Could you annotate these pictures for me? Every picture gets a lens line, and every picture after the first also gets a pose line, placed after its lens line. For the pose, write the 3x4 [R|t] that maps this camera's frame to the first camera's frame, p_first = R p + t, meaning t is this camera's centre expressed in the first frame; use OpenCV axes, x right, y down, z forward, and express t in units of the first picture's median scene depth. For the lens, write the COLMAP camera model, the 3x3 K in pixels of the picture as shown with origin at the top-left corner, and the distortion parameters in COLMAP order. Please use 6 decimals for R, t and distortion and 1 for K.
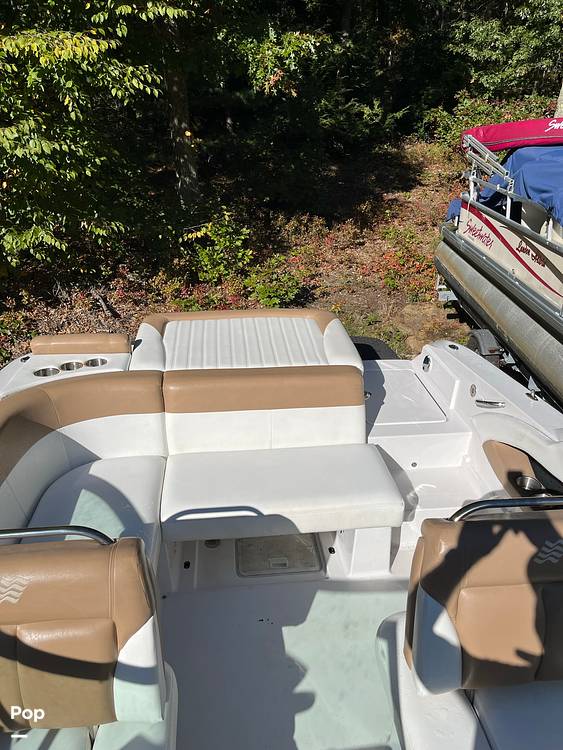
lens RADIAL K [[570.0, 0, 278.0], [0, 570.0, 381.8], [0, 0, 1]] dist [0.068068, -0.092113]
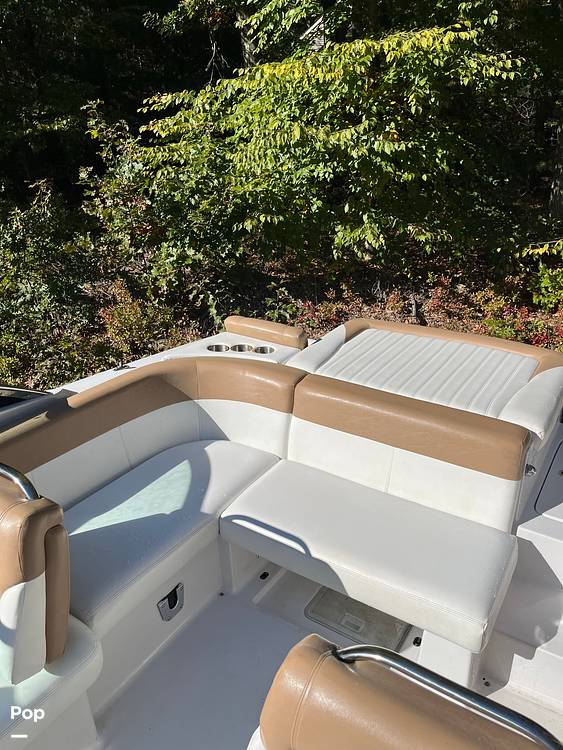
lens RADIAL K [[570.0, 0, 271.0], [0, 570.0, 382.7], [0, 0, 1]] dist [0.068068, -0.092113]
pose [[0.776456, 0.248131, -0.579265, 0.113105], [-0.257434, 0.963912, 0.067828, -0.019312], [0.575191, 0.096457, 0.812313, 0.073796]]
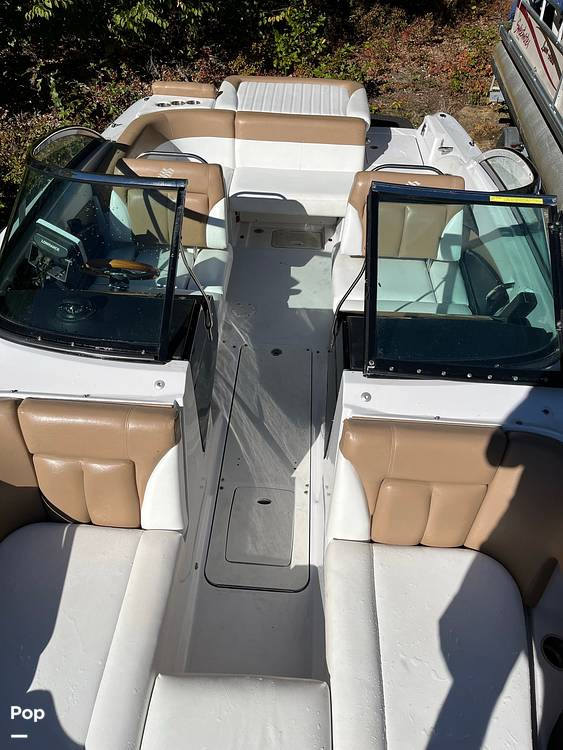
lens RADIAL K [[570.0, 0, 267.9], [0, 570.0, 375.8], [0, 0, 1]] dist [0.068068, -0.092113]
pose [[0.985862, 0.129160, -0.106741, 0.052774], [-0.093117, 0.951928, 0.291827, 0.074669], [0.139302, -0.277762, 0.950496, -0.245777]]
